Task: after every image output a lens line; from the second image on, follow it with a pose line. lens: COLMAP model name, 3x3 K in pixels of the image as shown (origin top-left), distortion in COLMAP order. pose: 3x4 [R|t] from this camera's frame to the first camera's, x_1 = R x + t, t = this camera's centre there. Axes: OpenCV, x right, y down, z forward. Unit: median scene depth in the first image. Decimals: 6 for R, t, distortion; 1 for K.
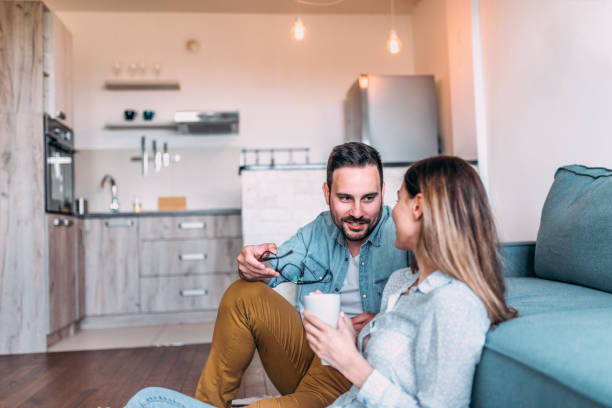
lens RADIAL K [[579.7, 0, 306.0], [0, 579.7, 204.0], [0, 0, 1]] dist [-0.002659, 0.009961]
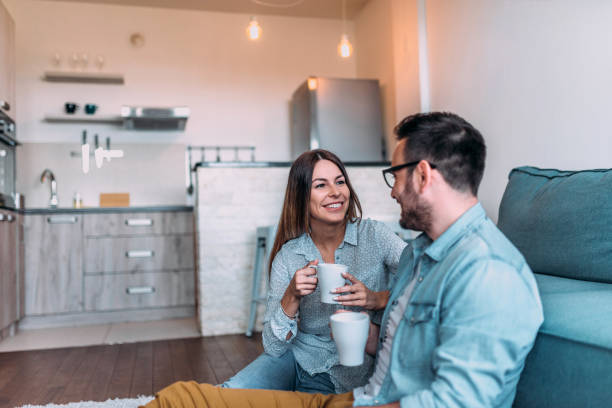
lens RADIAL K [[579.7, 0, 306.0], [0, 579.7, 204.0], [0, 0, 1]] dist [-0.002659, 0.009961]
pose [[0.990238, 0.010622, 0.138982, -0.054084], [-0.010383, 0.999943, -0.002447, 0.005555], [-0.139001, 0.000980, 0.990292, -0.015299]]
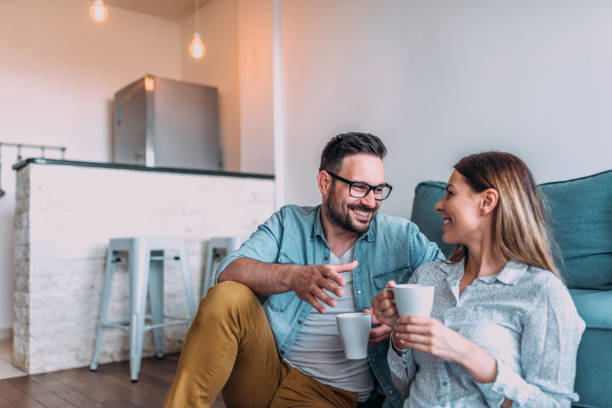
lens RADIAL K [[579.7, 0, 306.0], [0, 579.7, 204.0], [0, 0, 1]] dist [-0.002659, 0.009961]
pose [[0.837671, 0.055801, 0.543317, -0.188891], [-0.033595, 0.998148, -0.050718, 0.022719], [-0.545141, 0.024232, 0.837994, 0.095552]]
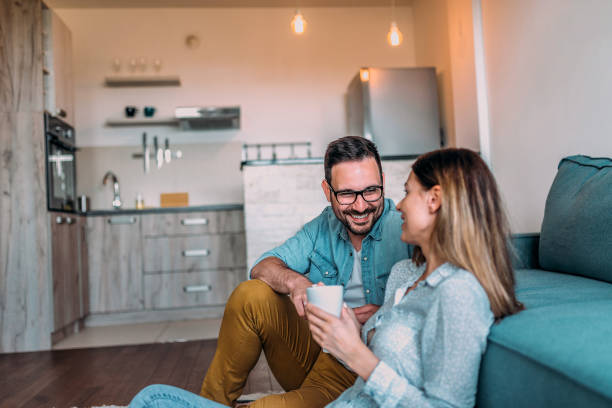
lens RADIAL K [[579.7, 0, 306.0], [0, 579.7, 204.0], [0, 0, 1]] dist [-0.002659, 0.009961]
pose [[0.999891, -0.013826, -0.005191, 0.000838], [0.013876, 0.999857, 0.009630, -0.000160], [0.005057, -0.009701, 0.999940, 0.002752]]
